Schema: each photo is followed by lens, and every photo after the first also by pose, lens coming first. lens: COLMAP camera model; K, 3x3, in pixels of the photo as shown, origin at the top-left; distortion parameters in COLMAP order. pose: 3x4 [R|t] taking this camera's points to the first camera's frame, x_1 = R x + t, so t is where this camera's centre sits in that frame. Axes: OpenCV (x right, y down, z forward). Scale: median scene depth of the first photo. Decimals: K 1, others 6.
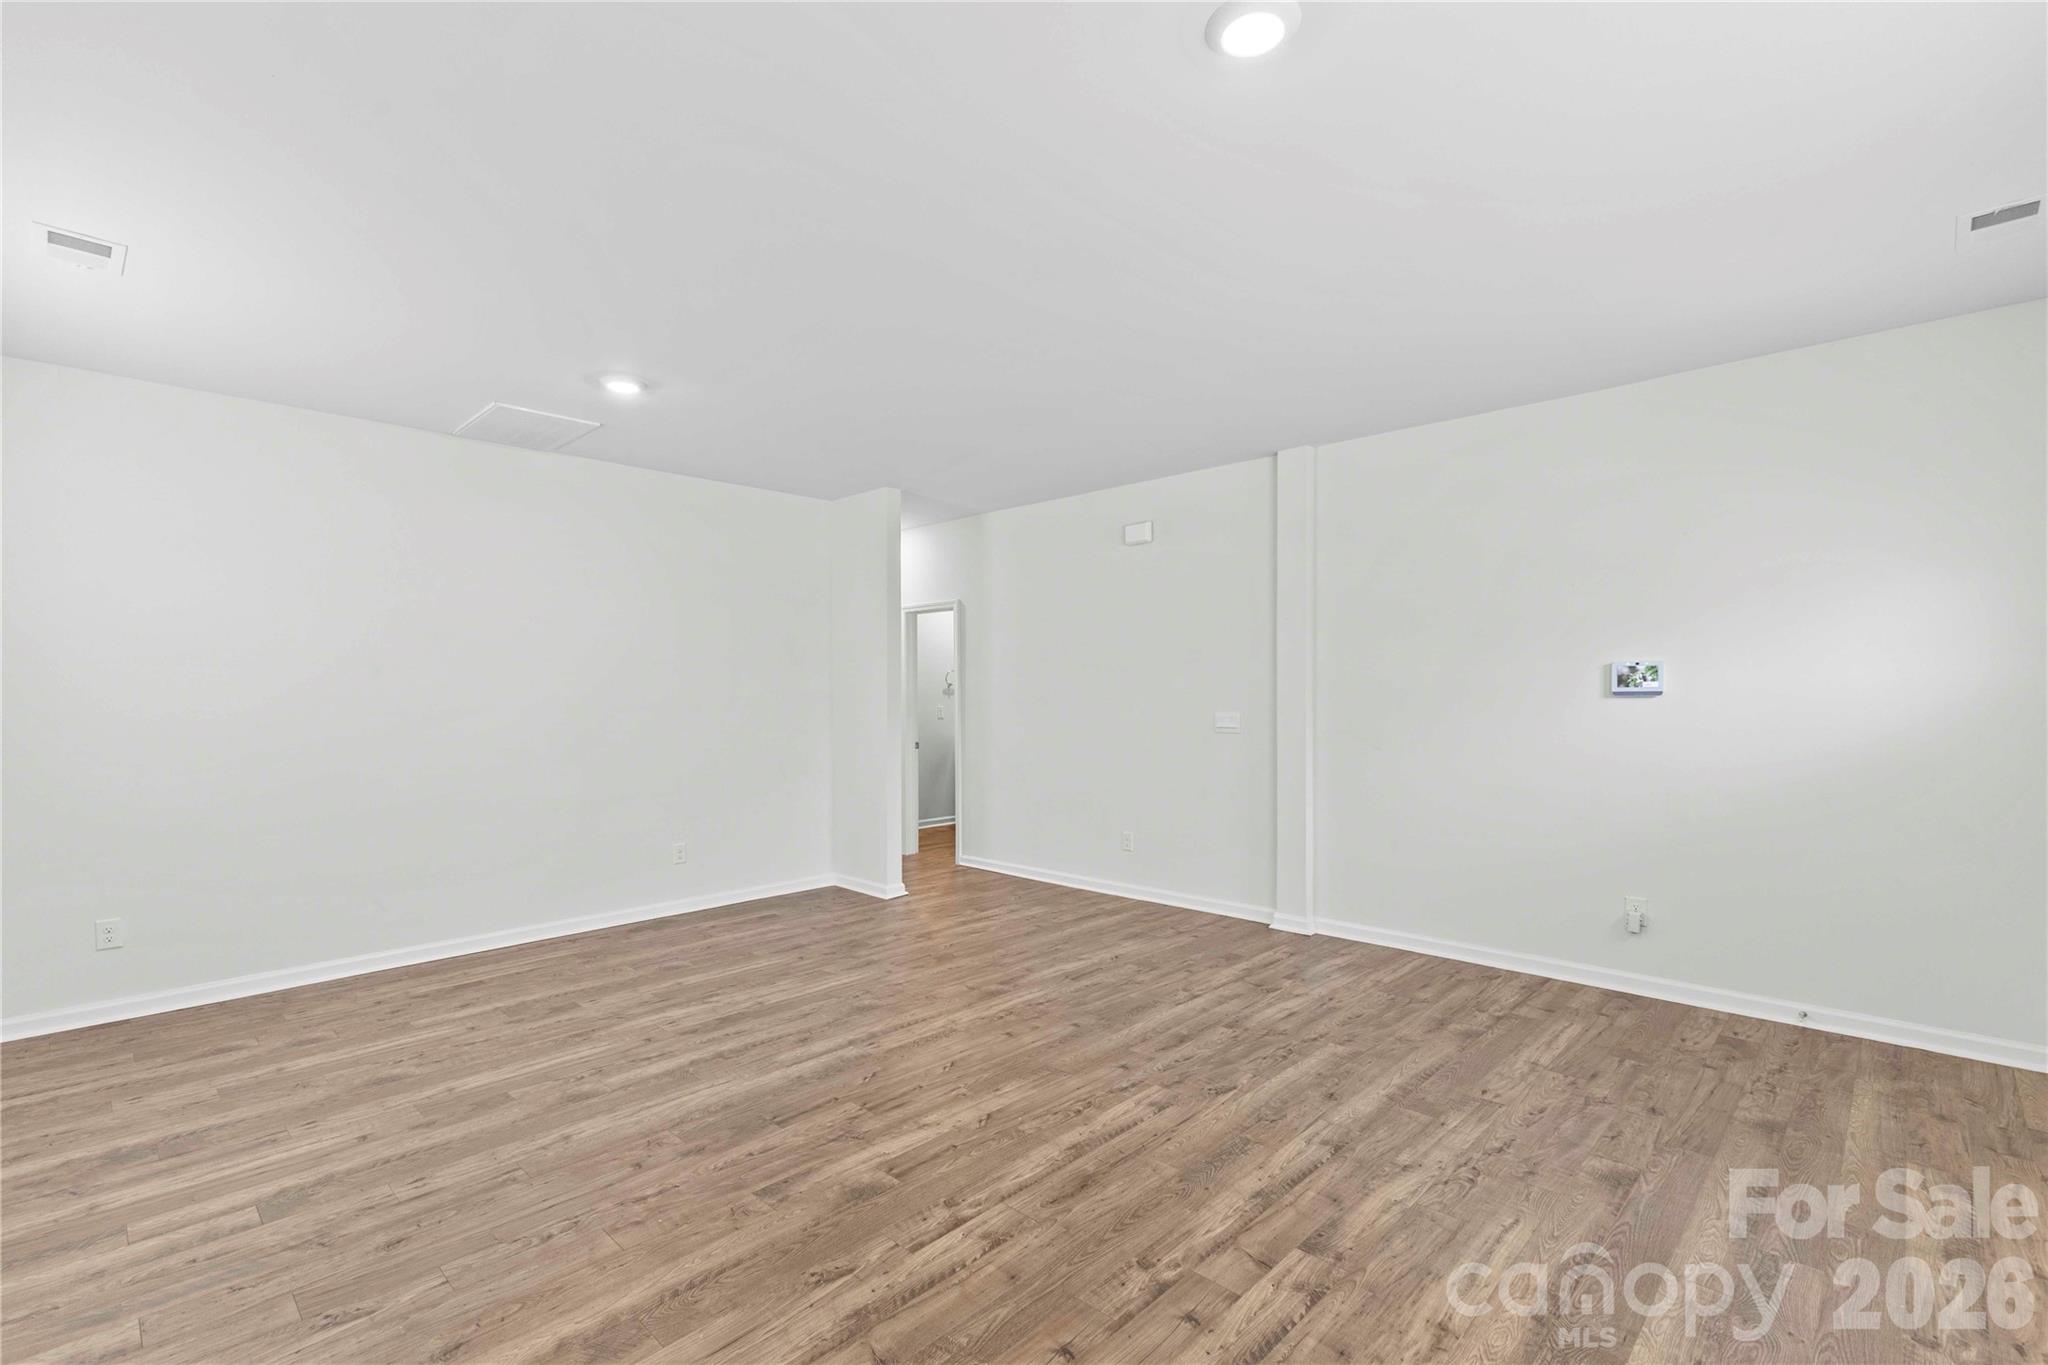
lens RADIAL K [[882.9, 0, 1018.9], [0, 882.9, 683.5], [0, 0, 1]] dist [0.007124, -0.000612]
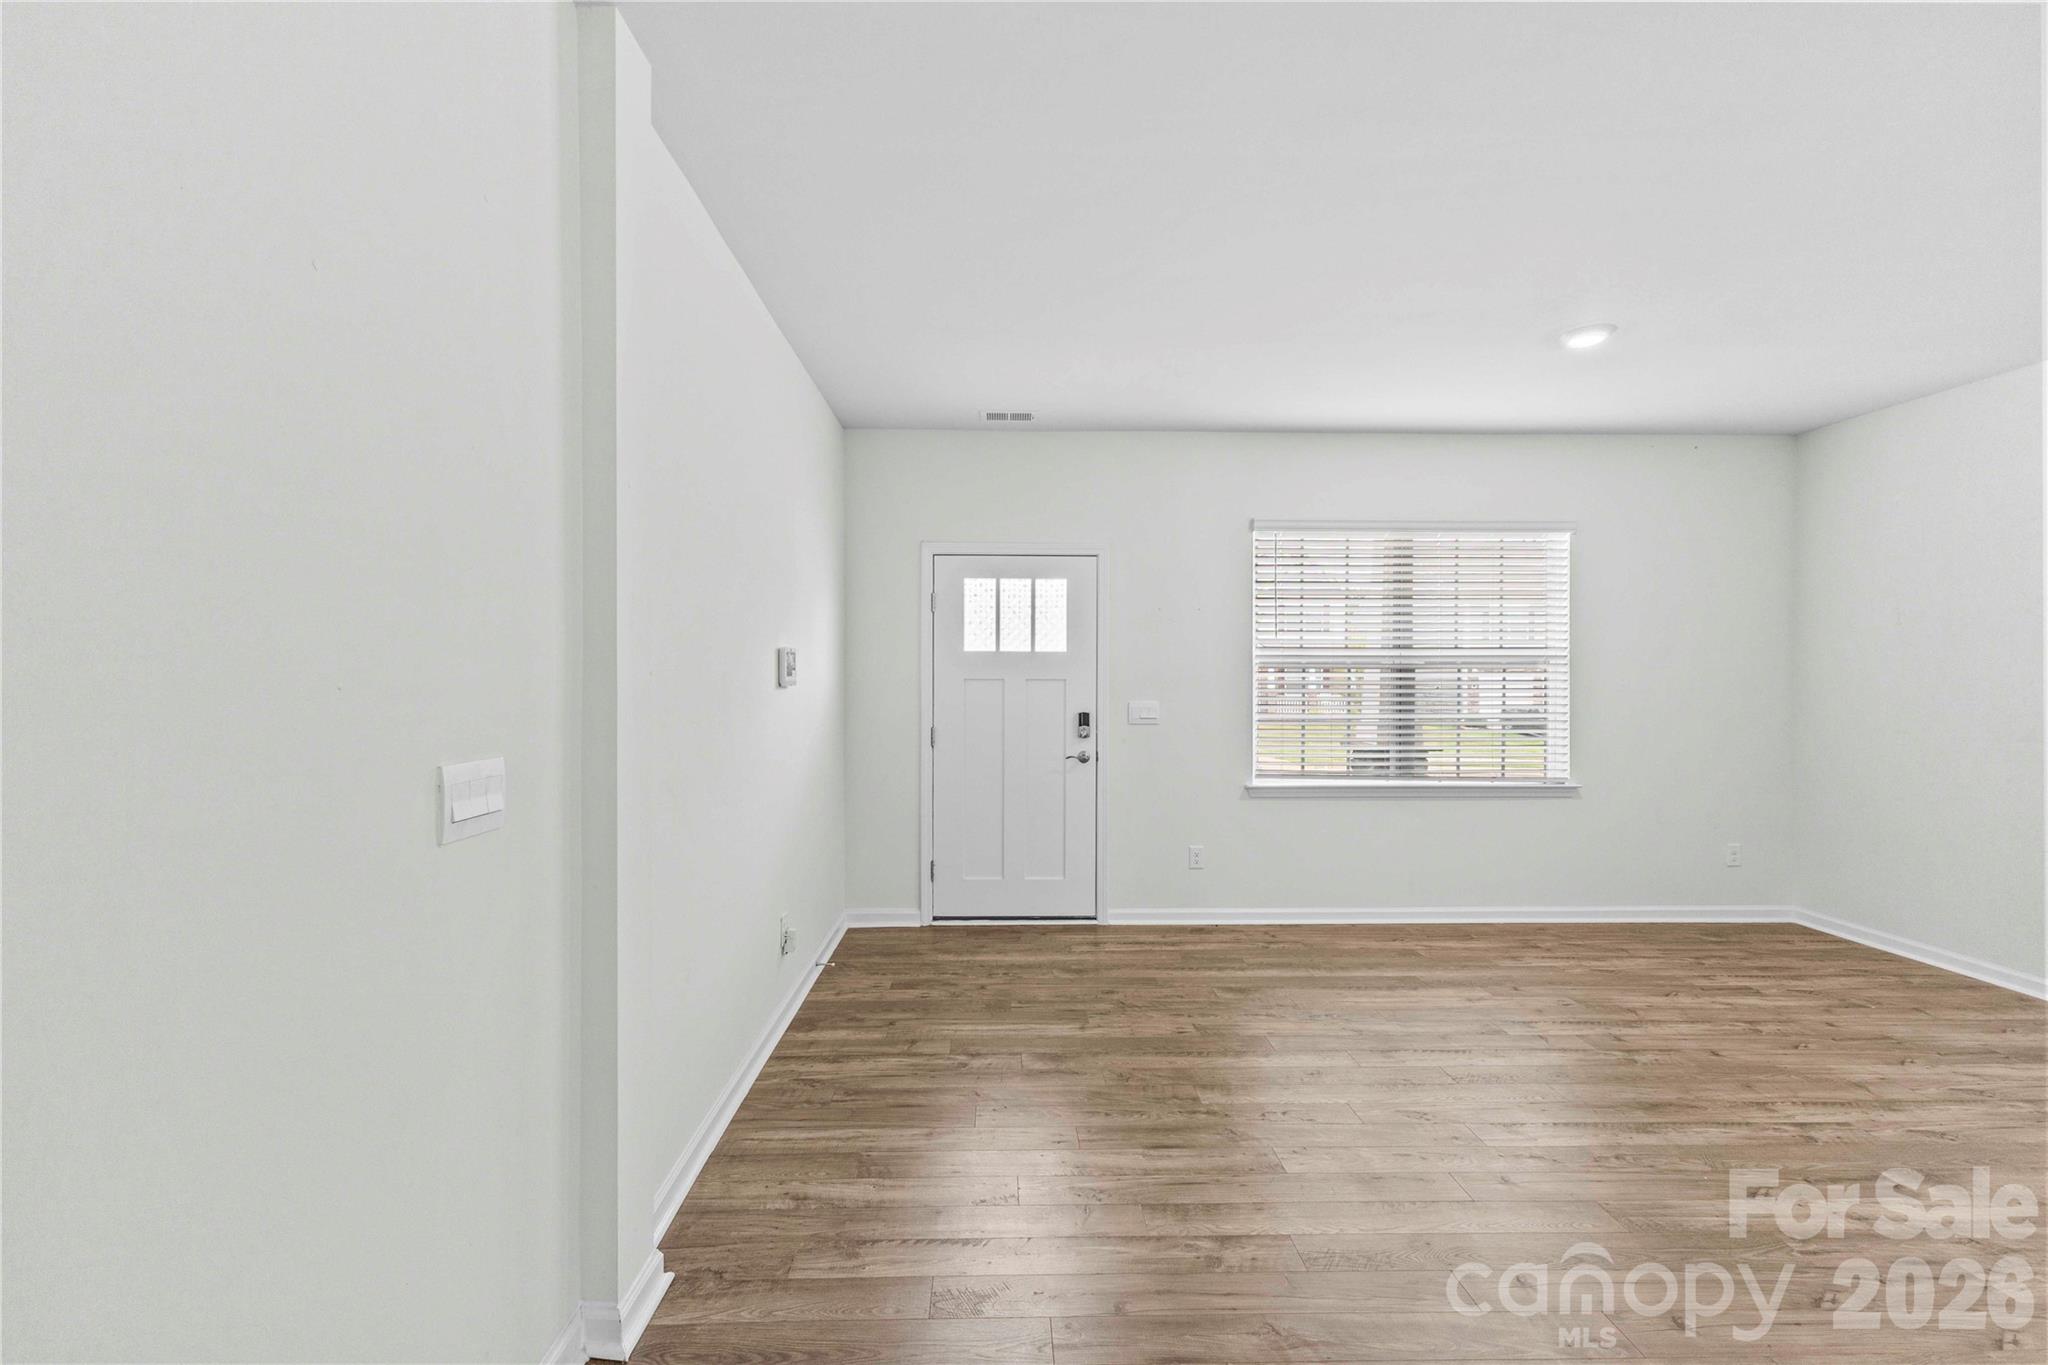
lens RADIAL K [[882.9, 0, 1018.9], [0, 882.9, 683.5], [0, 0, 1]] dist [0.007124, -0.000612]
pose [[-0.709621, 0.001335, 0.704582, -0.132119], [-0.002594, 0.999986, -0.004508, 0.020317], [-0.704579, -0.005027, -0.709608, 2.059326]]
